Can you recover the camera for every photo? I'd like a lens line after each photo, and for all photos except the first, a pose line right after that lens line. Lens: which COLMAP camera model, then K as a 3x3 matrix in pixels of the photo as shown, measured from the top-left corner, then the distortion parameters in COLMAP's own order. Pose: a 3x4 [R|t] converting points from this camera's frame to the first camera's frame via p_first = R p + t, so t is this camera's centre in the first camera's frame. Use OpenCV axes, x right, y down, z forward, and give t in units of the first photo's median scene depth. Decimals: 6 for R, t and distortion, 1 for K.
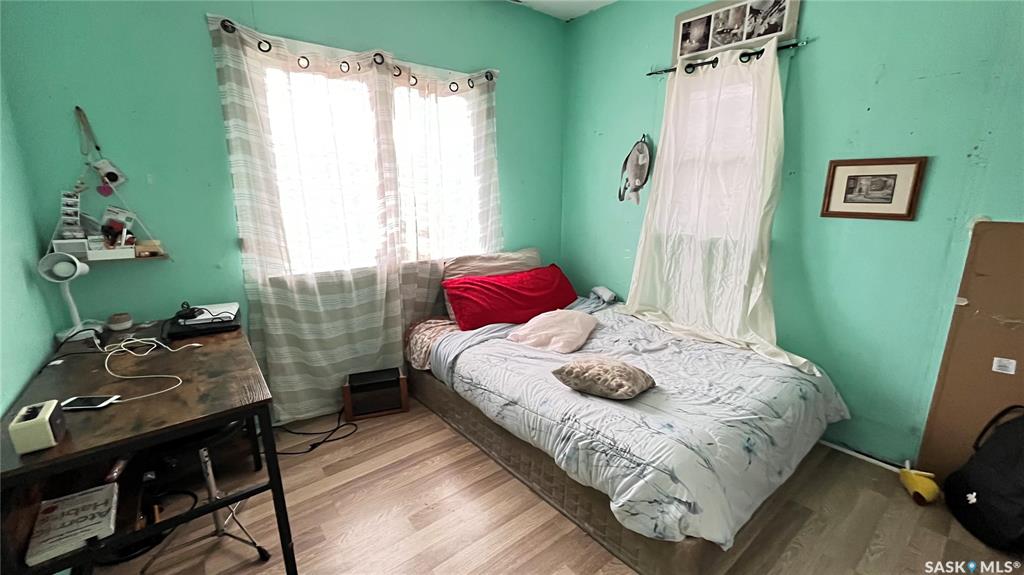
lens RADIAL K [[416.5, 0, 511.2], [0, 416.5, 293.1], [0, 0, 1]] dist [0.000095, -0.000322]
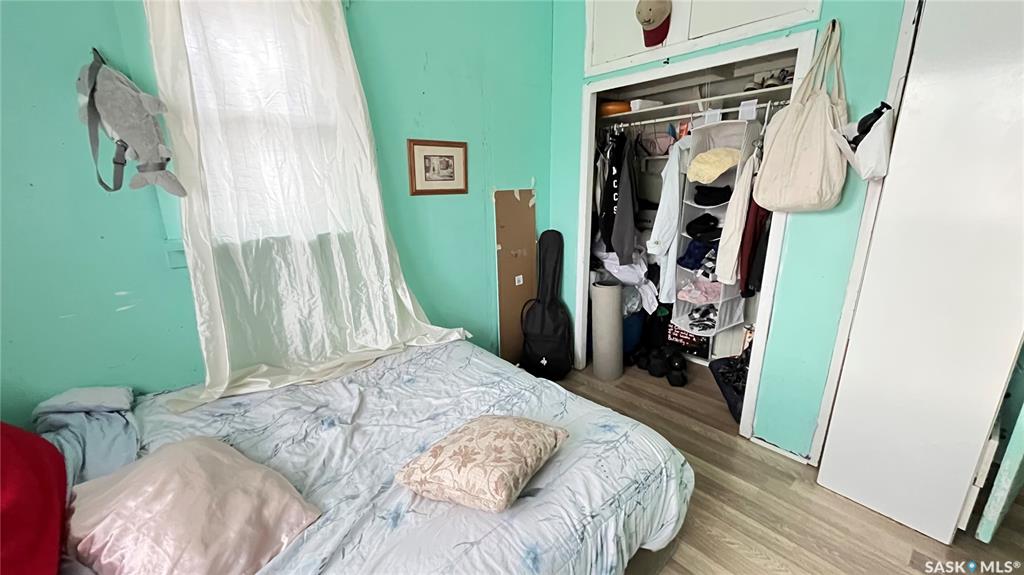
lens RADIAL K [[416.5, 0, 512.5], [0, 416.5, 289.5], [0, 0, 1]] dist [0.000095, -0.000322]
pose [[-0.030153, -0.266708, 0.963306, -0.317360], [0.245210, 0.932320, 0.265804, -0.195185], [-0.969001, 0.244227, 0.037287, 0.849804]]
